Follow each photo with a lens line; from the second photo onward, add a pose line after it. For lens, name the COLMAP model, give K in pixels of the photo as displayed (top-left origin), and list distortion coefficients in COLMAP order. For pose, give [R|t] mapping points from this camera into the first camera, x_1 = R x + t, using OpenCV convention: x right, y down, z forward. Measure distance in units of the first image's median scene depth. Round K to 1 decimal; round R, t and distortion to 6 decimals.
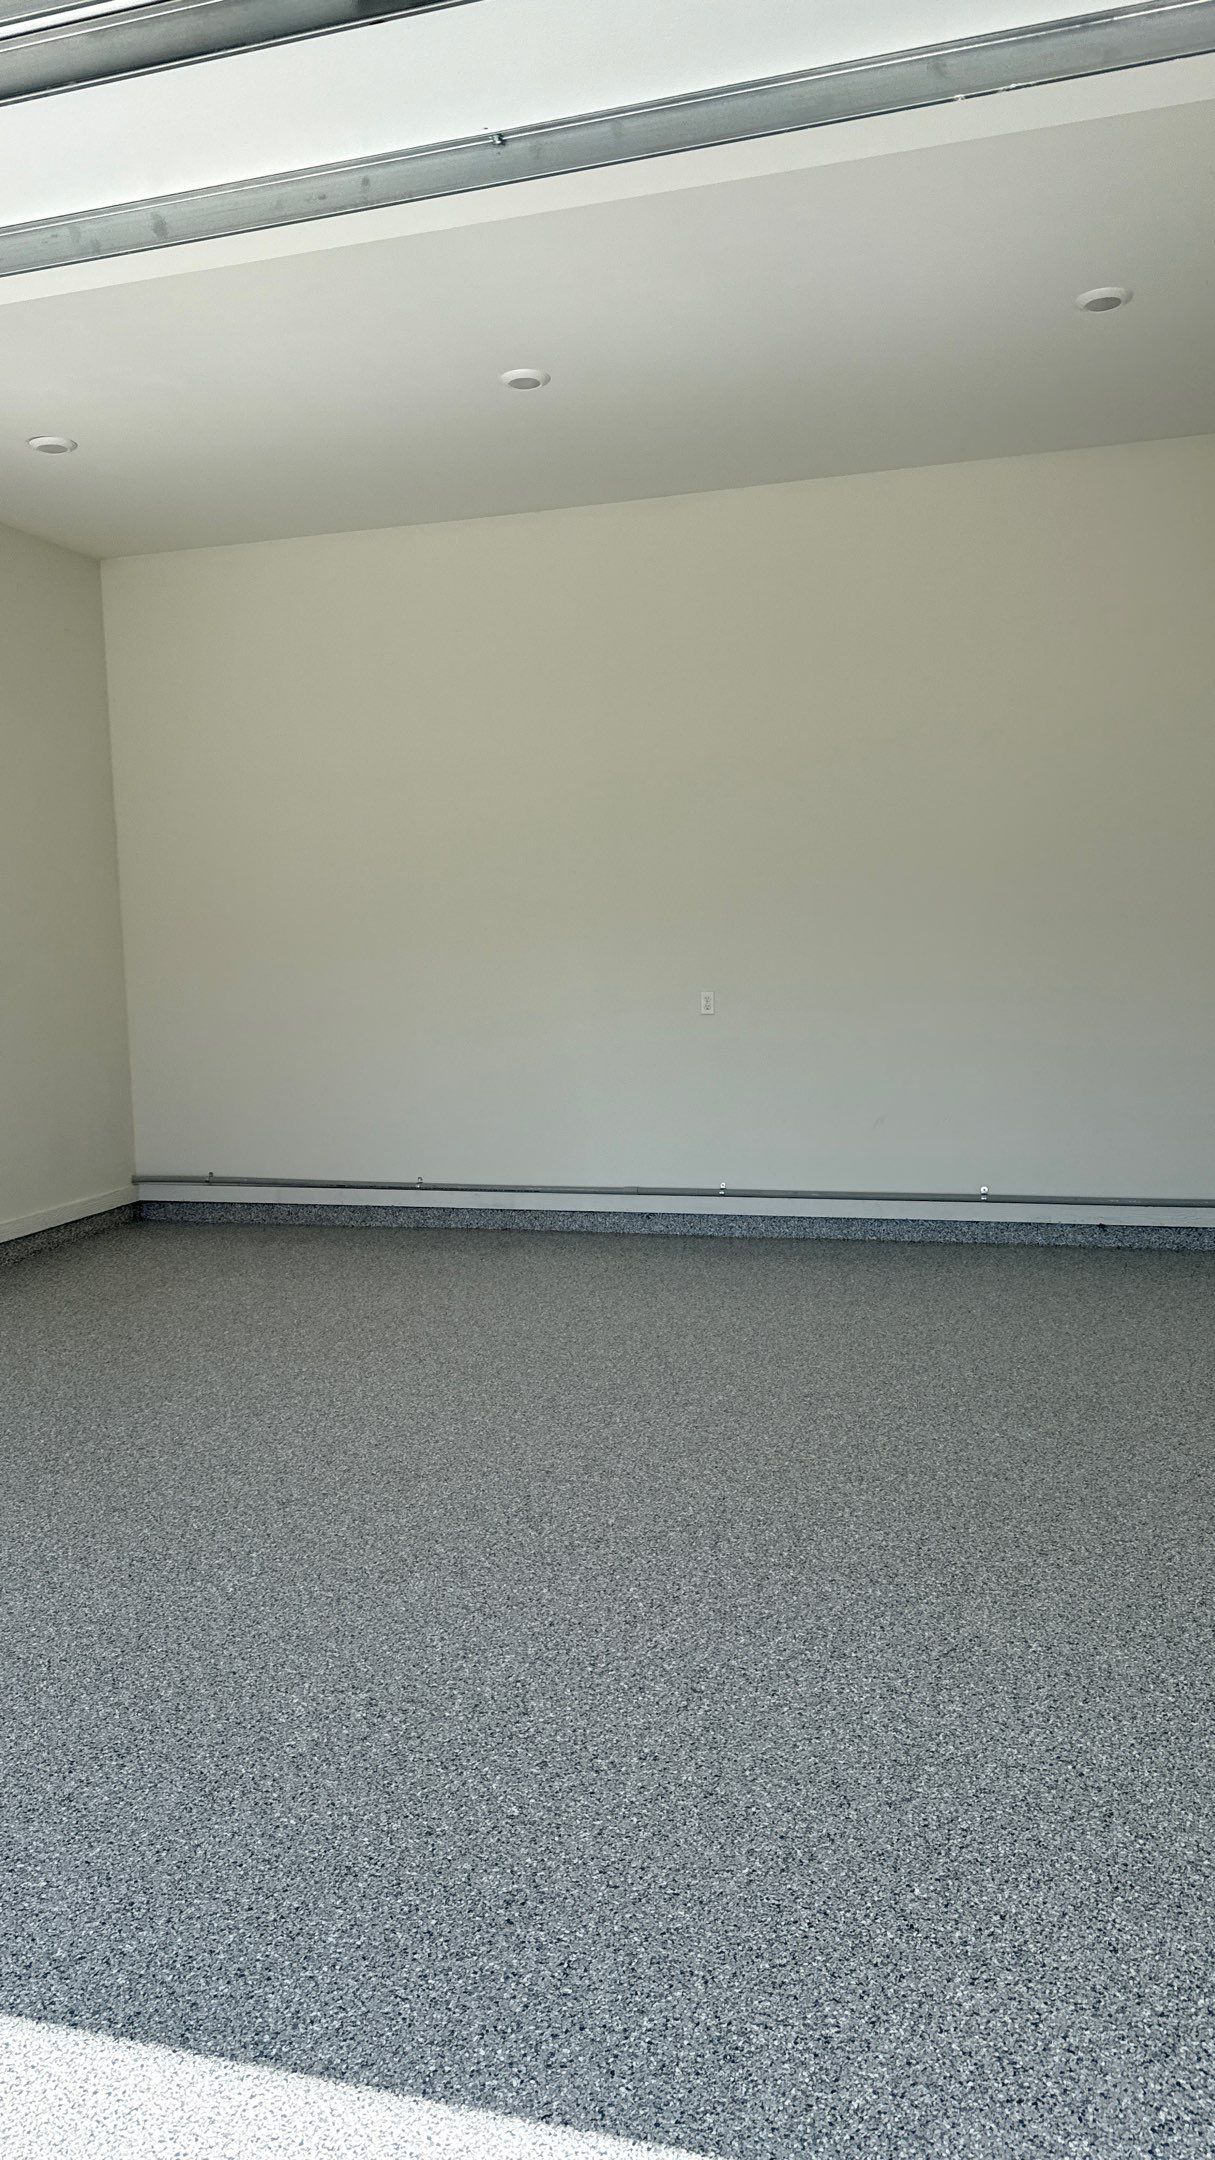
lens RADIAL K [[1503.9, 0, 598.6], [0, 1503.9, 1094.0], [0, 0, 1]] dist [0.118032, -0.175241]
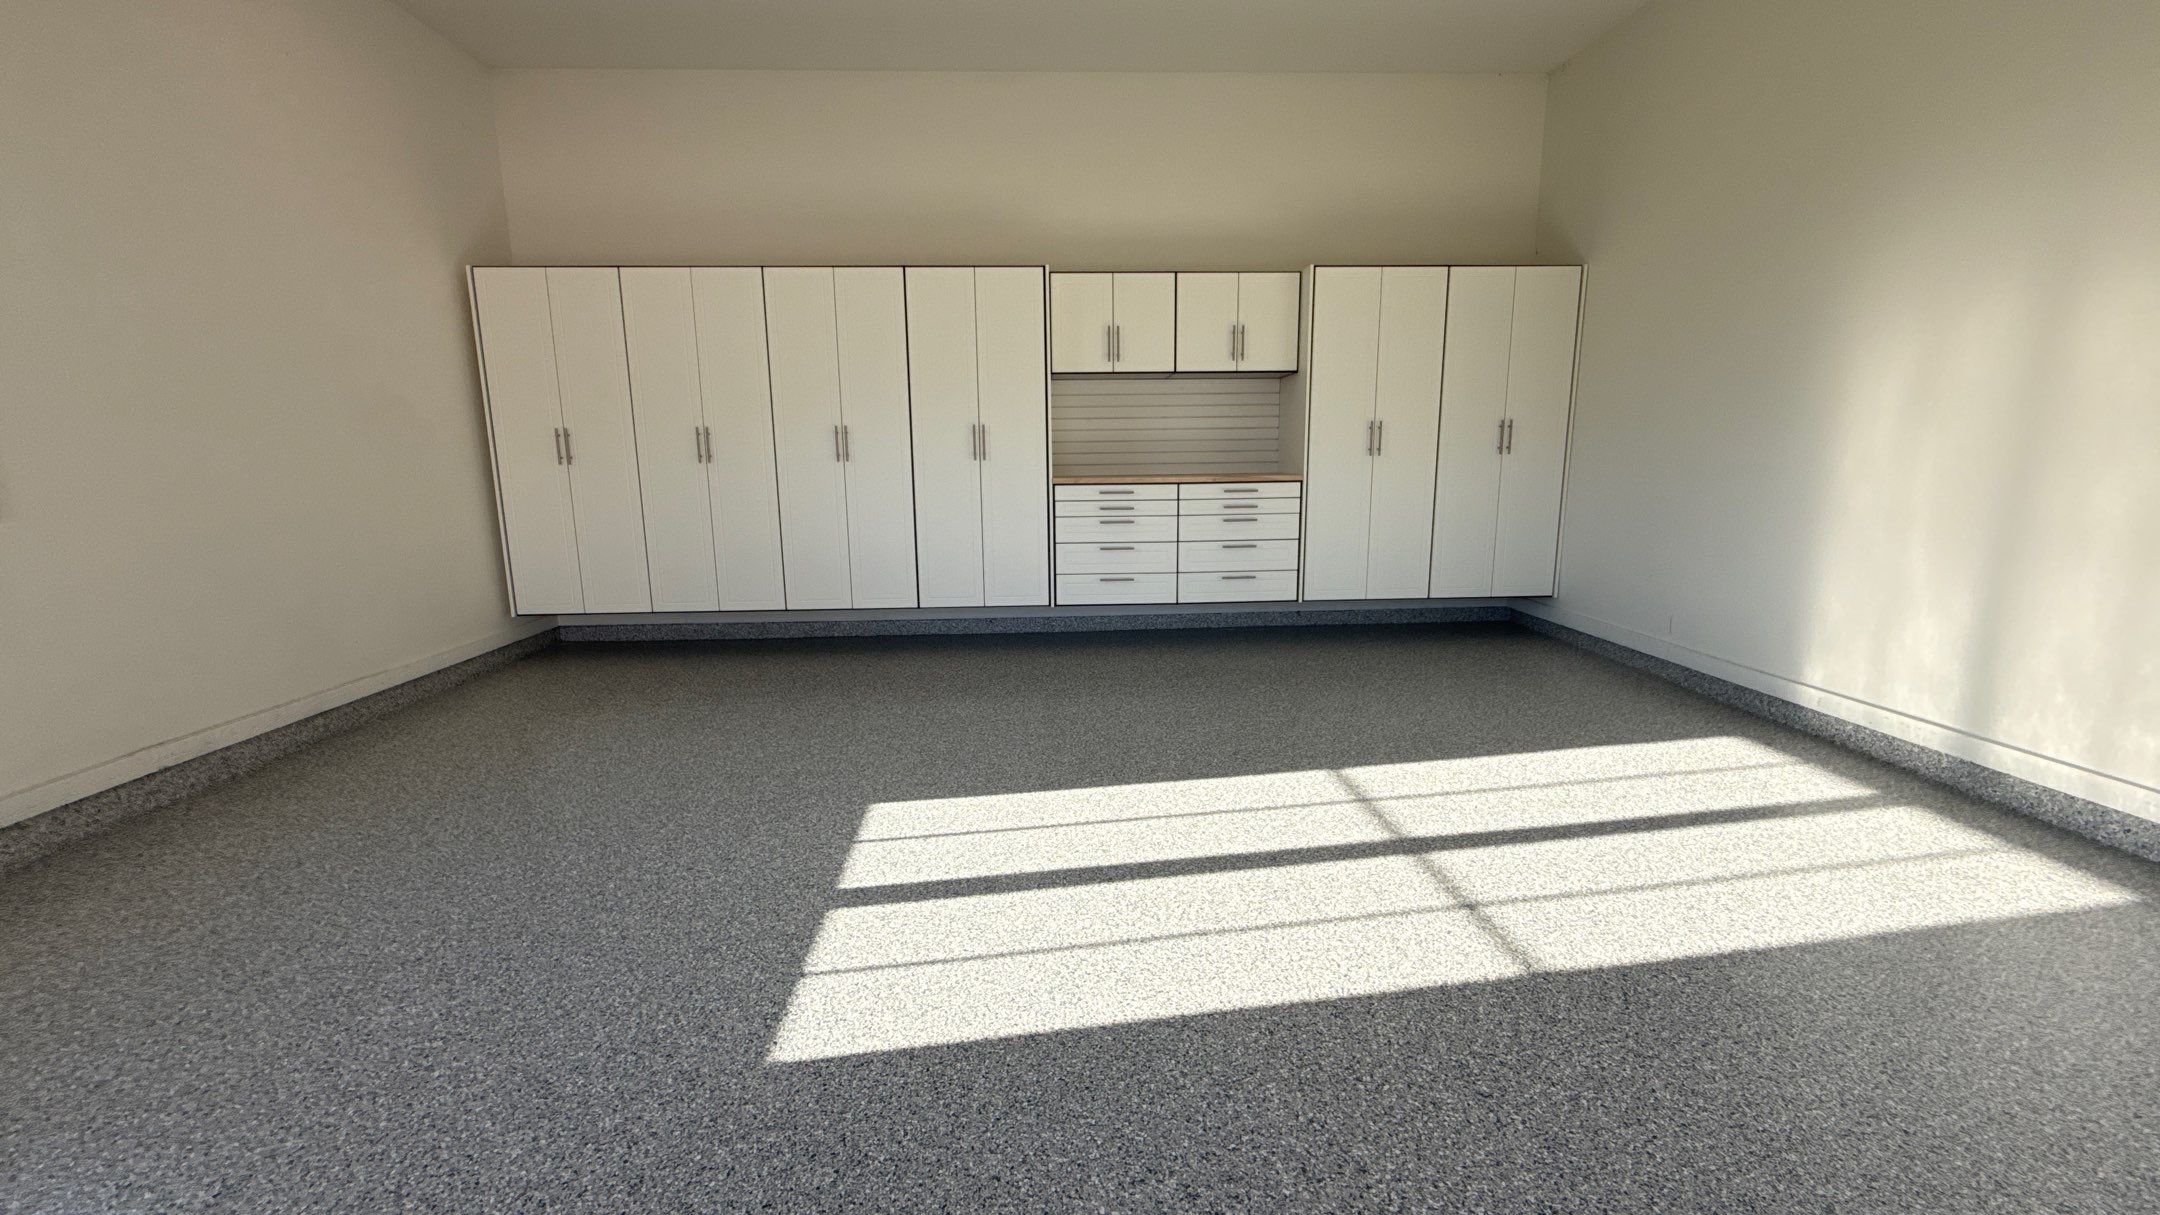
lens RADIAL K [[857.7, 0, 1080.2], [0, 857.7, 610.6], [0, 0, 1]] dist [-0.000988, 0.000138]
pose [[0.944770, -0.043003, 0.324902, -0.352566], [0.017941, 0.996654, 0.079743, 0.028381], [-0.327244, -0.069510, 0.942380, 0.583939]]
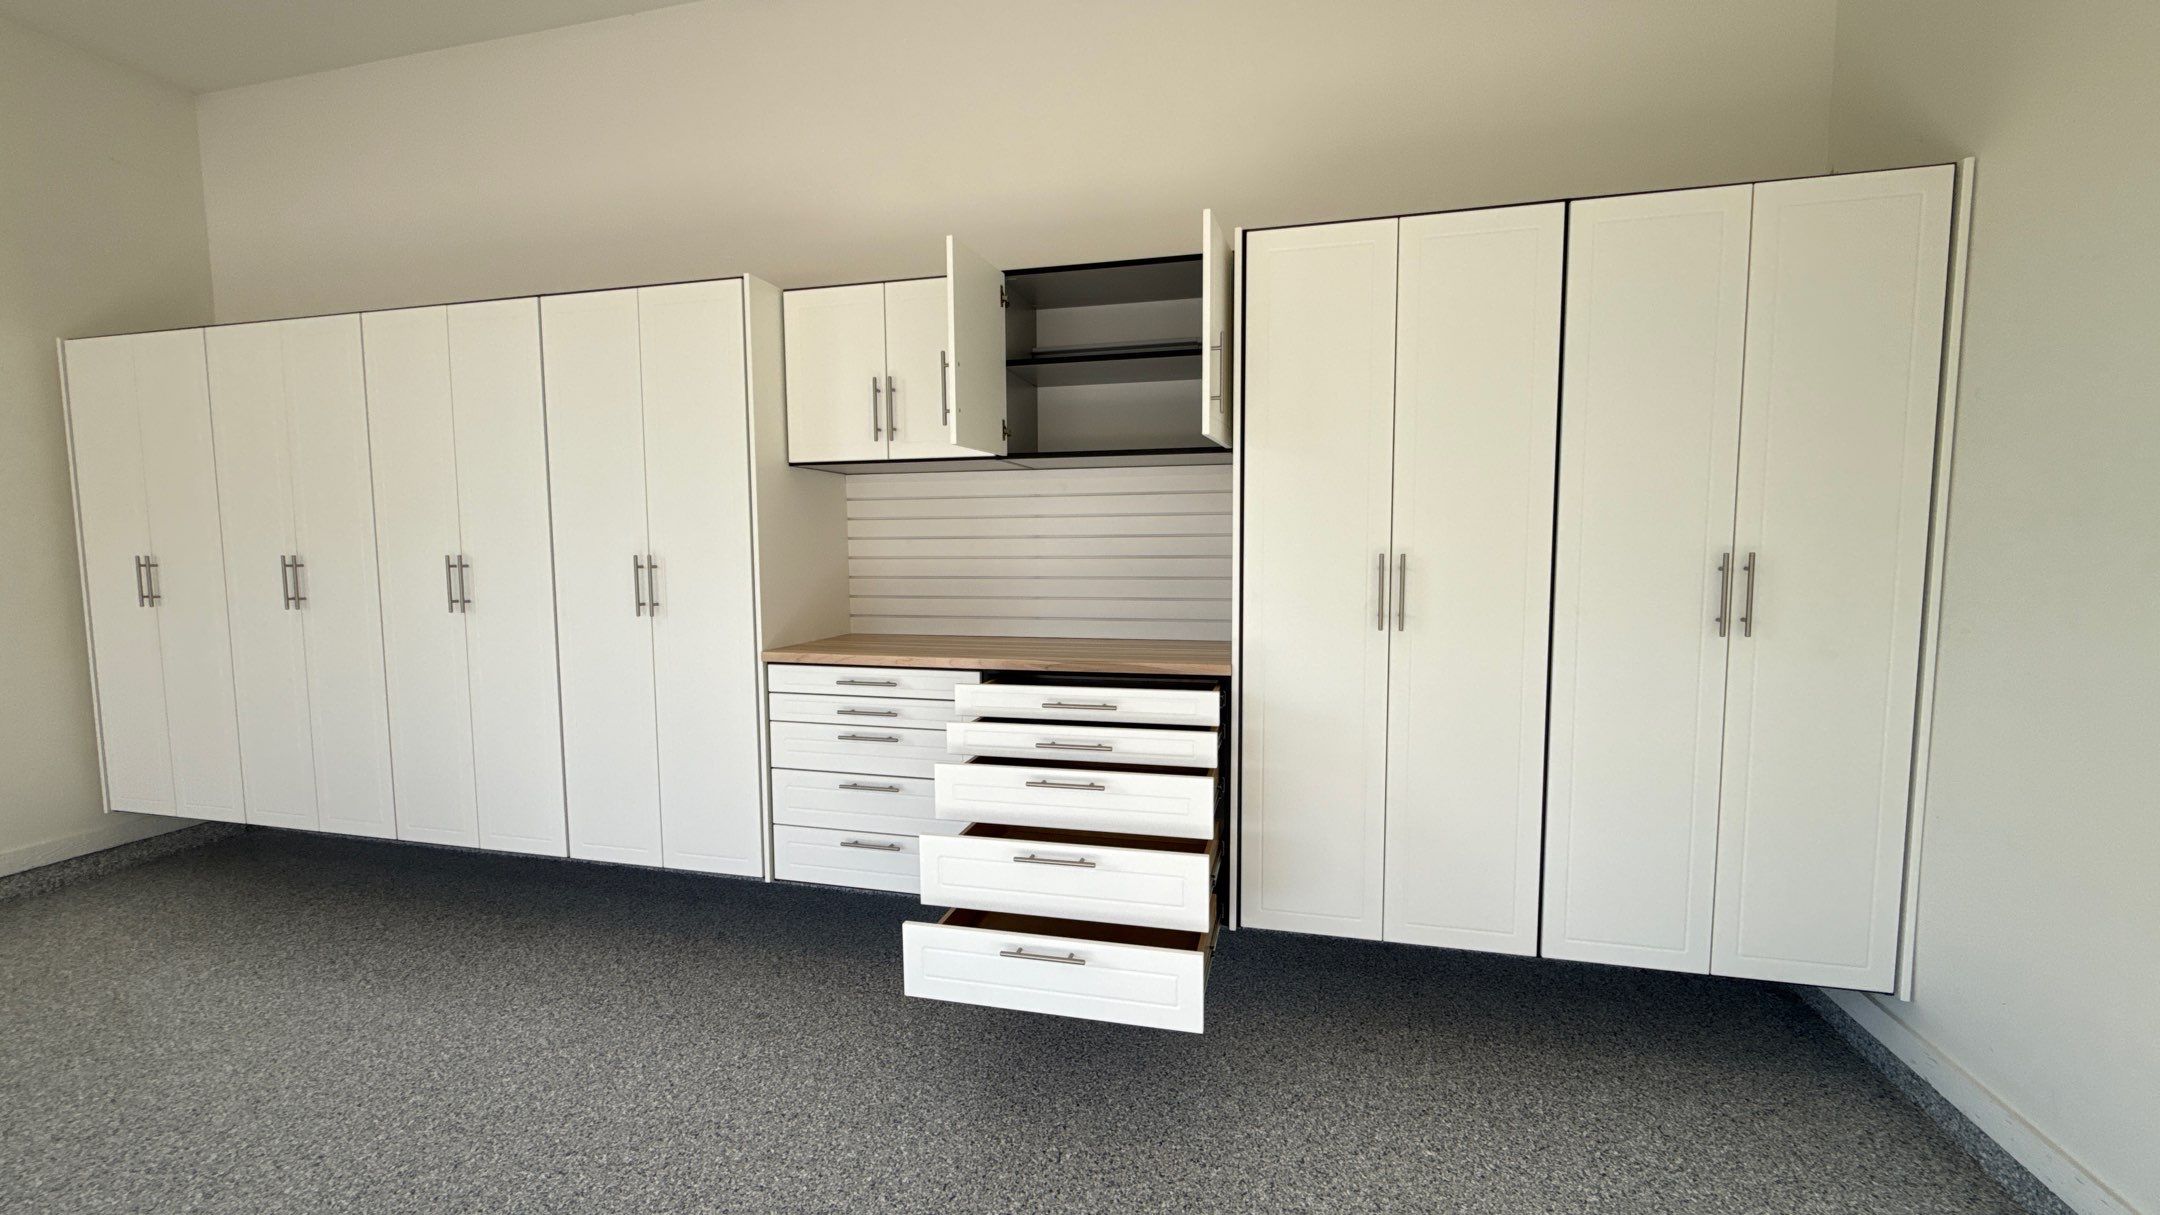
lens RADIAL K [[857.7, 0, 1080.2], [0, 857.7, 610.6], [0, 0, 1]] dist [-0.000988, 0.000138]
pose [[0.998933, 0.017264, 0.042842, 0.449657], [-0.016535, 0.999714, -0.017302, -0.129633], [-0.043128, 0.016575, 0.998932, 1.261799]]
